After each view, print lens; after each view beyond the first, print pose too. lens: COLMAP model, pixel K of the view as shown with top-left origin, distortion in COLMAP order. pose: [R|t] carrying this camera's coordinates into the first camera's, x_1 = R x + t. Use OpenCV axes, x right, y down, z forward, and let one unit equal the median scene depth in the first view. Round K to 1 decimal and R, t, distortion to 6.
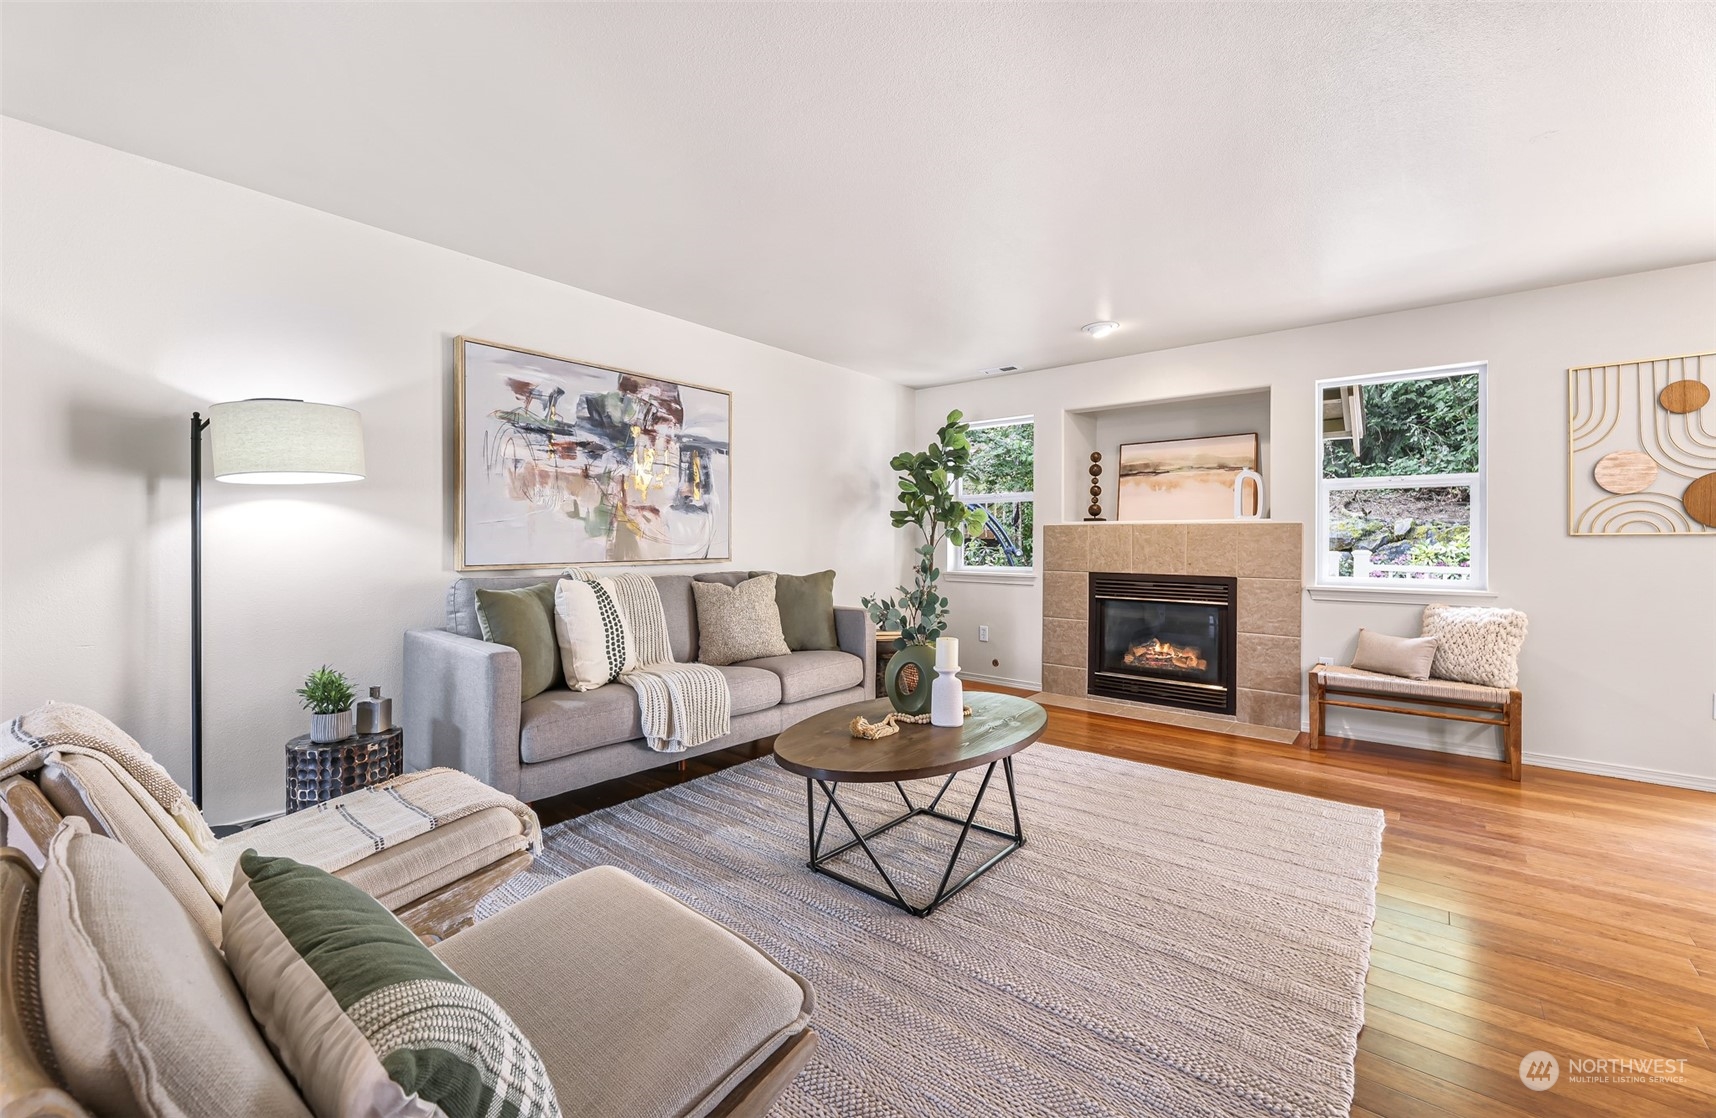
lens RADIAL K [[697.1, 0, 848.5], [0, 697.1, 541.0], [0, 0, 1]] dist [0.002067, -0.001043]
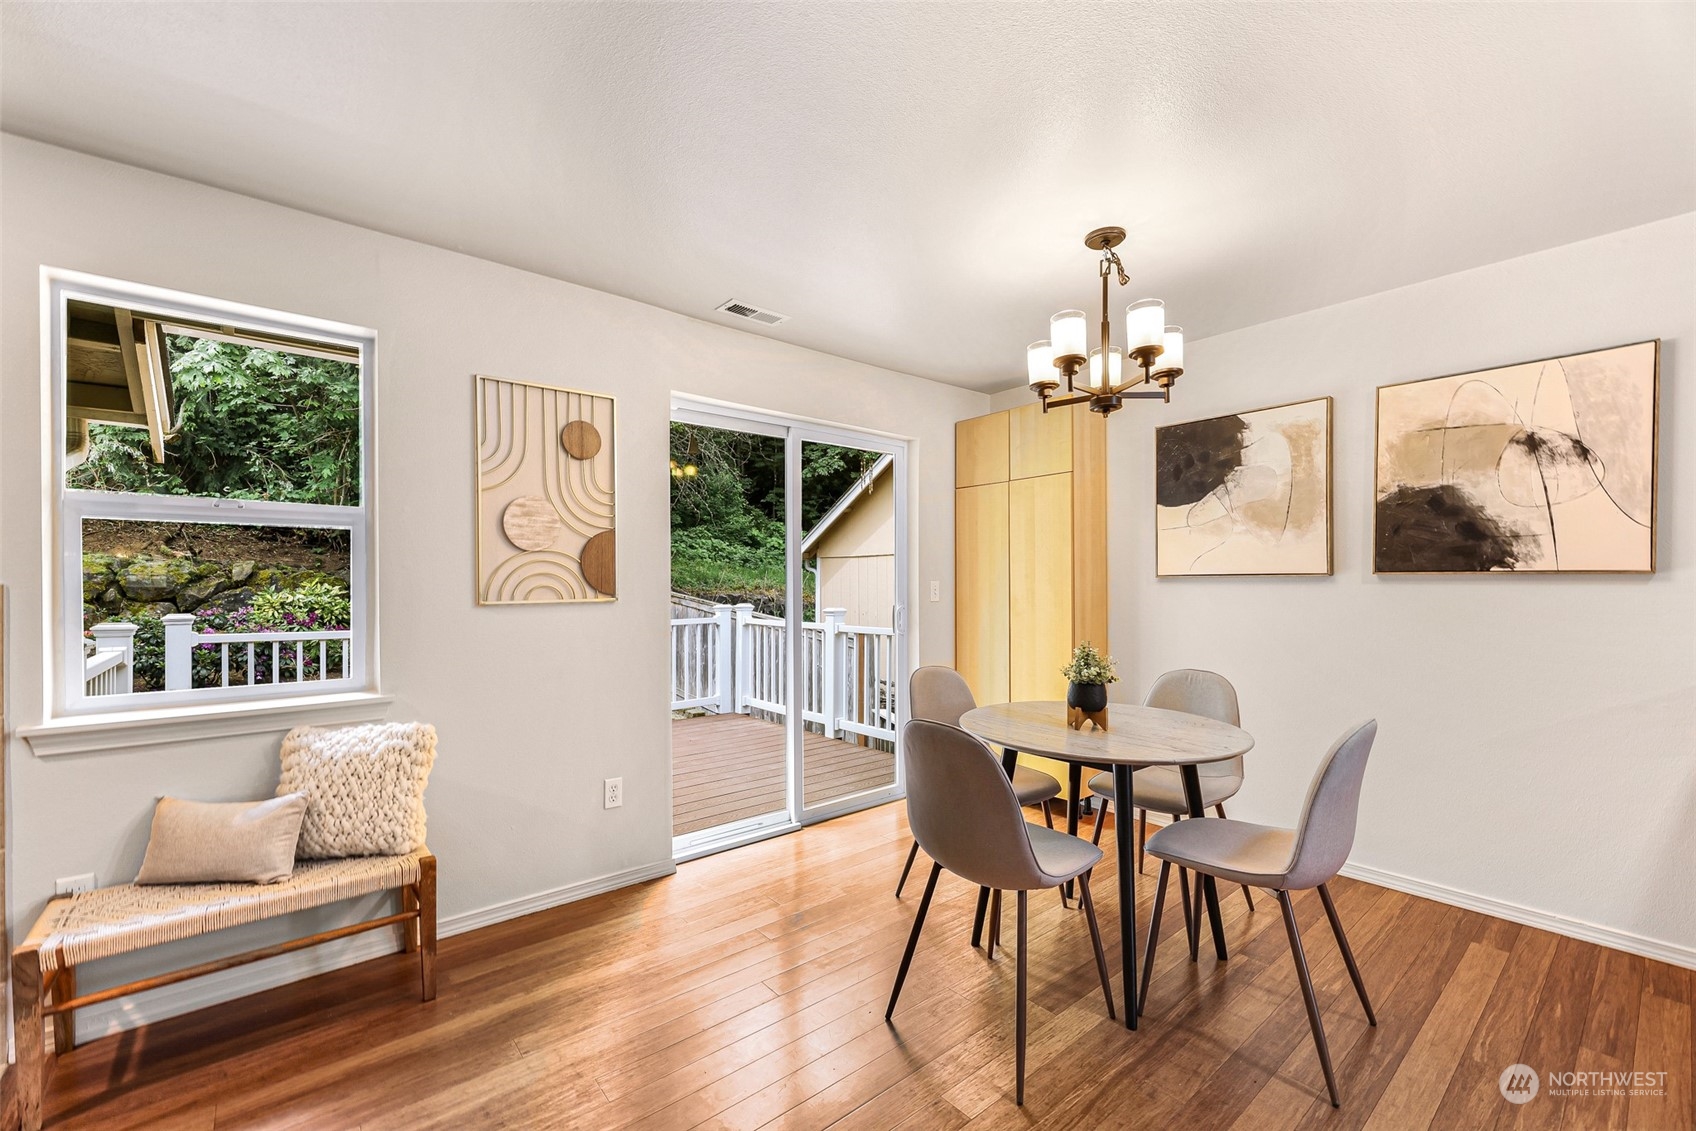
lens RADIAL K [[696.8, 0, 840.2], [0, 696.8, 582.2], [0, 0, 1]] dist [-0.002280, -0.001026]
pose [[0.188474, -0.007086, 0.982053, 0.329610], [0.003153, 0.999973, 0.006610, -0.029724], [-0.982073, 0.001851, 0.188492, 0.413842]]
